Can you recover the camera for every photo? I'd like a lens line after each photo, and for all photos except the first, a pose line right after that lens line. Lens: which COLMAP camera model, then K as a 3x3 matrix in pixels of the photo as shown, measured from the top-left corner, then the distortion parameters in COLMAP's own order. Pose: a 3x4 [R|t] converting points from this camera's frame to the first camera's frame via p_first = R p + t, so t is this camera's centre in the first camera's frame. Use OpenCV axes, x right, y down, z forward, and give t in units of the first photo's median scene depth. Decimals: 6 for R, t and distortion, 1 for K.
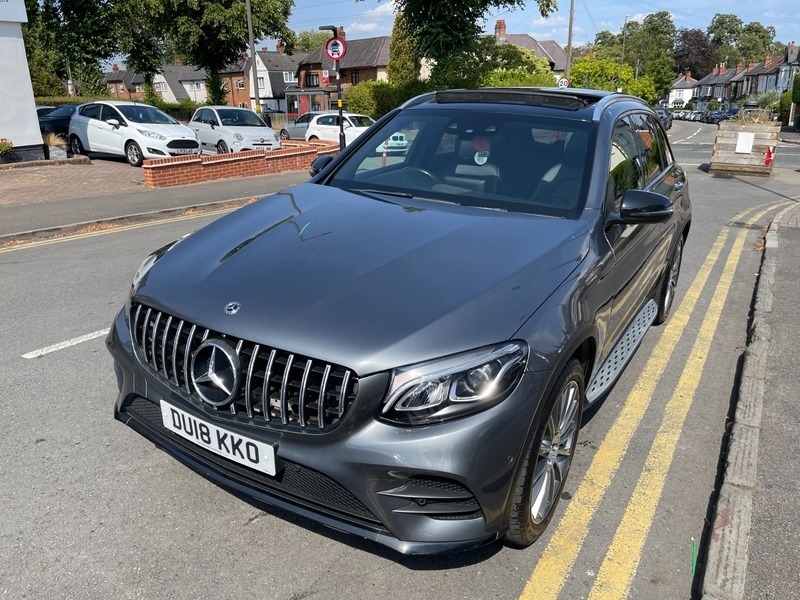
lens RADIAL K [[604.6, 0, 397.2], [0, 604.6, 301.6], [0, 0, 1]] dist [0.077399, -0.107164]
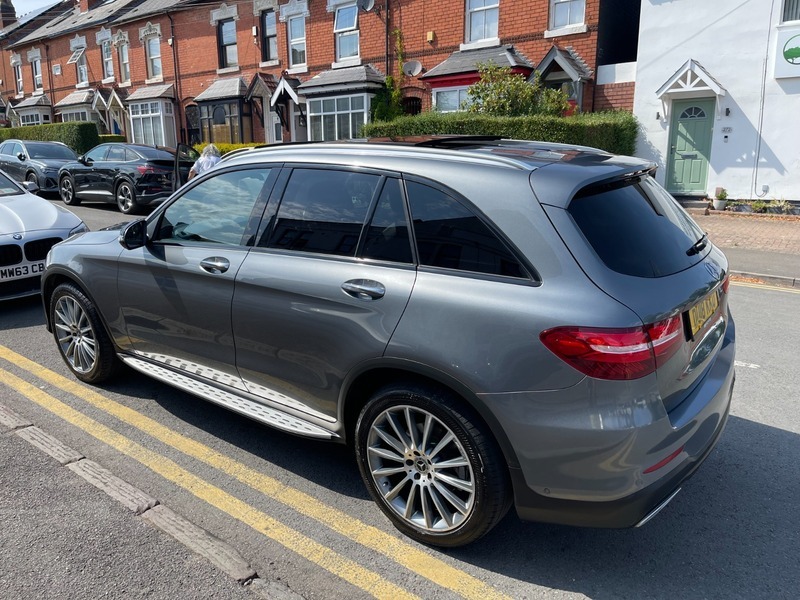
lens RADIAL K [[604.6, 0, 396.3], [0, 604.6, 296.4], [0, 0, 1]] dist [0.077399, -0.107164]
pose [[-0.100791, 0.236297, -0.966439, 1.113594], [-0.319018, 0.912418, 0.256360, -0.370922], [0.942374, 0.334150, -0.016580, 1.107484]]
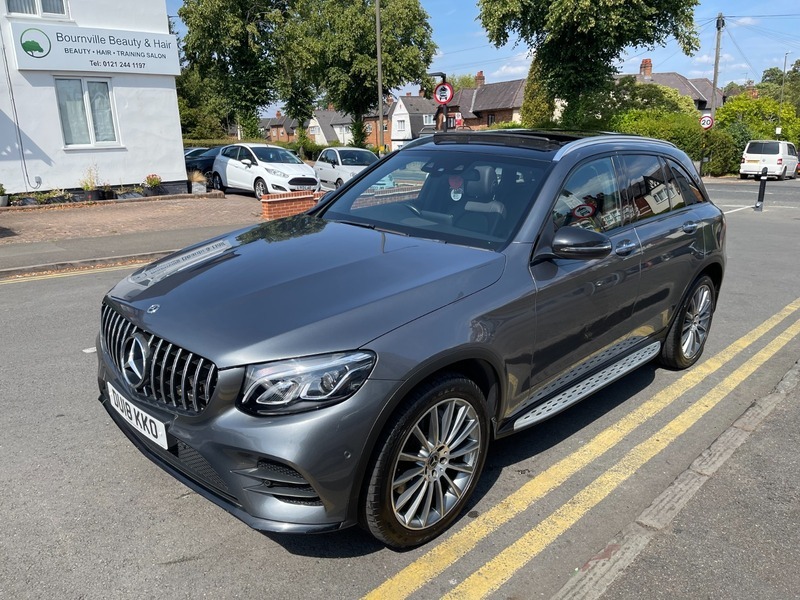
lens RADIAL K [[604.6, 0, 396.7], [0, 604.6, 297.4], [0, 0, 1]] dist [0.077399, -0.107164]
pose [[0.973982, 0.053711, -0.220168, 0.237960], [-0.068448, 0.995858, -0.059856, 0.014072], [0.216042, 0.073368, 0.973624, -0.045519]]
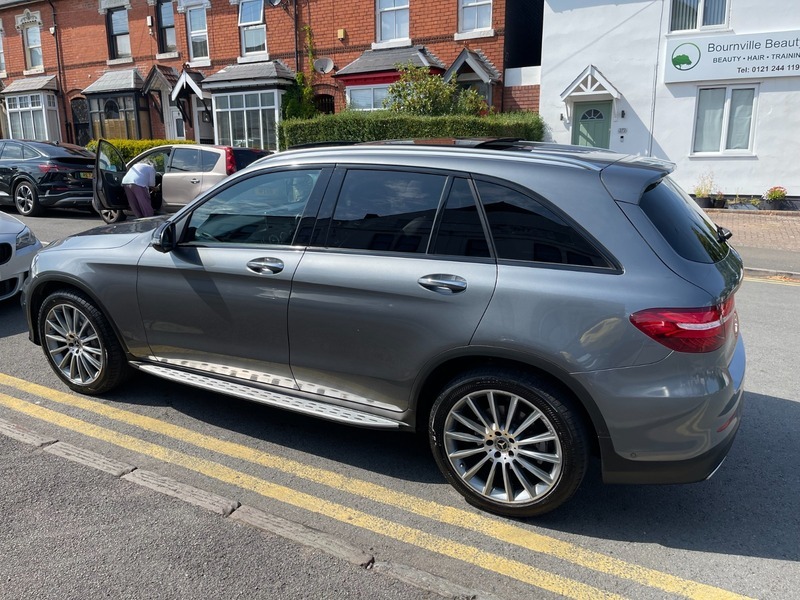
lens RADIAL K [[604.6, 0, 395.3], [0, 604.6, 297.5], [0, 0, 1]] dist [0.077399, -0.107164]
pose [[0.077777, 0.243135, -0.966869, 1.154488], [-0.322915, 0.923671, 0.206296, -0.309963], [0.943227, 0.296171, 0.150353, 0.910244]]
